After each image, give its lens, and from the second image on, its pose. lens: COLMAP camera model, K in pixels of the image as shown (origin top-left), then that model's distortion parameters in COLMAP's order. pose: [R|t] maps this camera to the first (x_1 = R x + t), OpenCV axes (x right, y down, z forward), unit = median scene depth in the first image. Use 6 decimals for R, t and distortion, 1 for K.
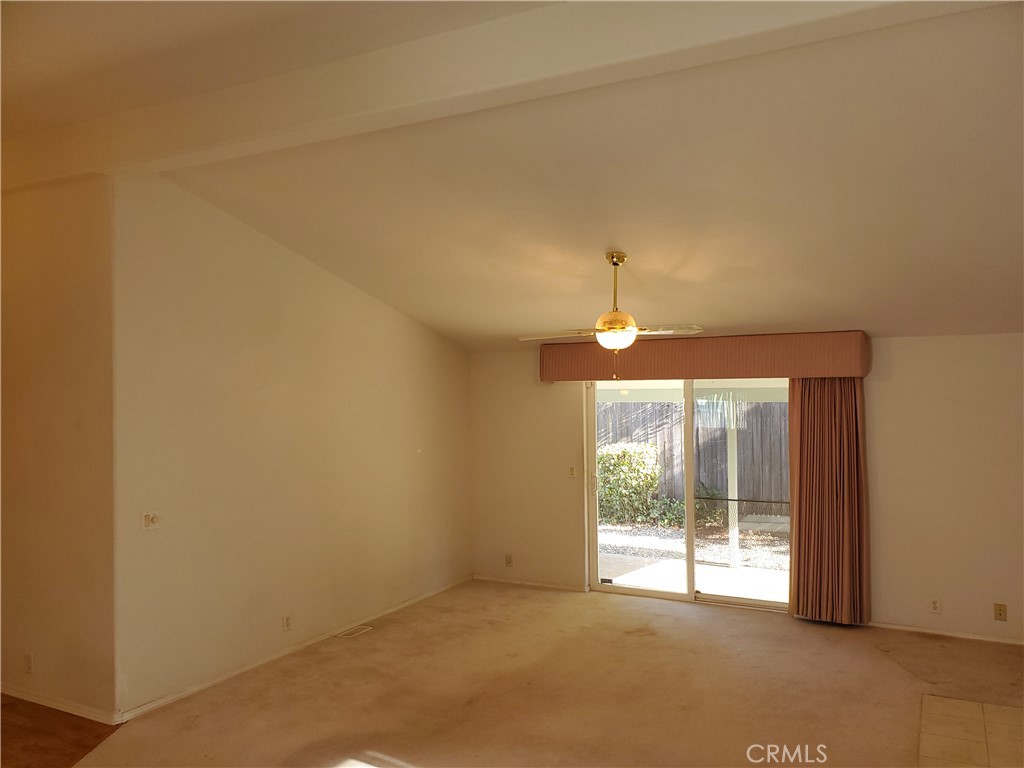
lens RADIAL K [[790.0, 0, 512.0], [0, 790.0, 384.0], [0, 0, 1]] dist [0.003457, 0.004185]
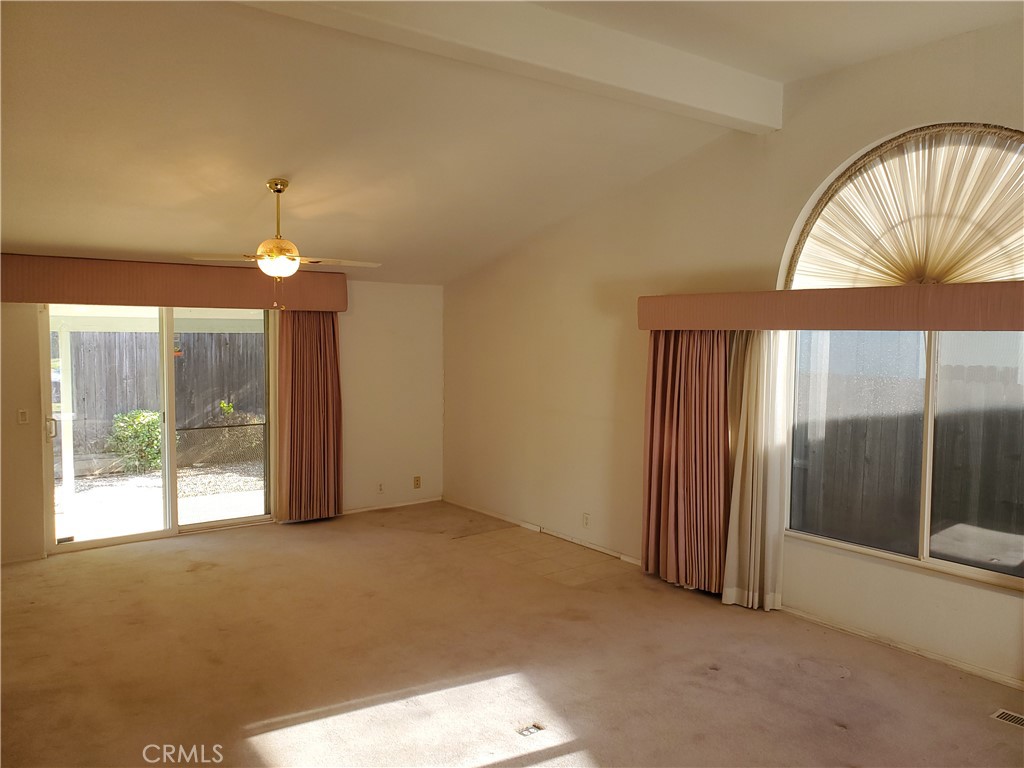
lens RADIAL K [[802.4, 0, 512.0], [0, 802.4, 384.0], [0, 0, 1]] dist [0.031118, 0.003944]
pose [[0.415432, -0.051016, 0.908193, -0.550374], [-0.025687, 0.997370, 0.067775, 0.011119], [-0.909262, -0.051485, 0.413029, 0.244893]]
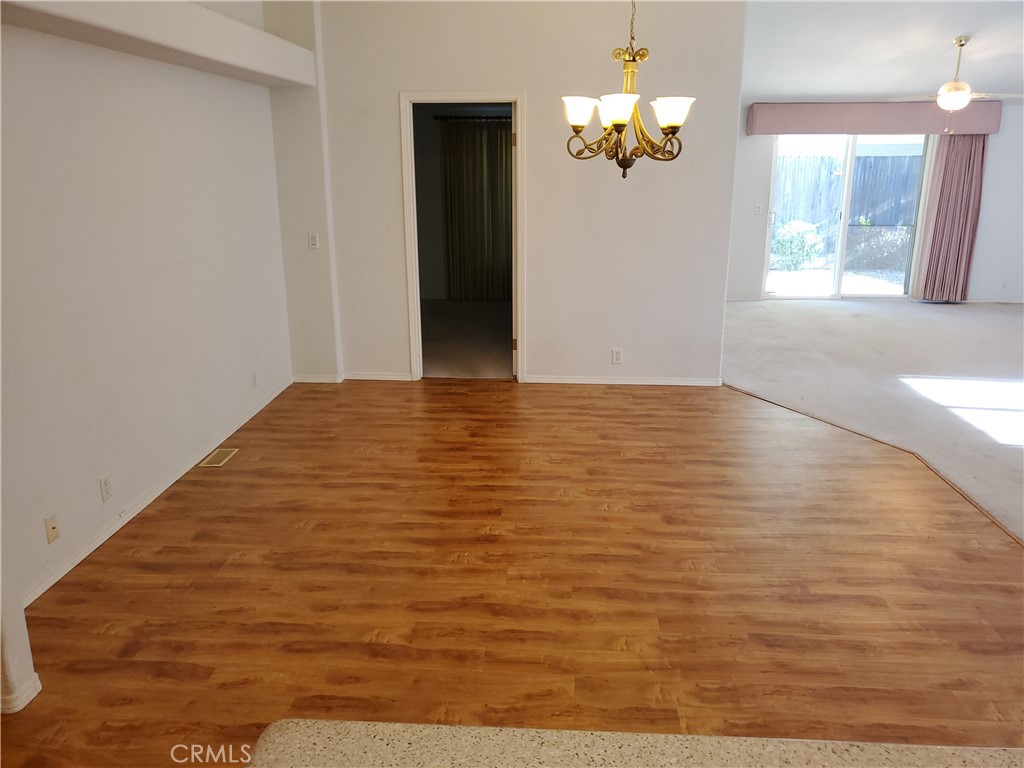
lens RADIAL K [[803.5, 0, 499.5], [0, 803.5, 397.8], [0, 0, 1]] dist [-0.019757, 0.001482]
pose [[0.913497, -0.115983, 0.389963, -0.997089], [-0.005329, 0.955011, 0.296523, 0.024333], [-0.406811, -0.272951, 0.871781, -0.048080]]
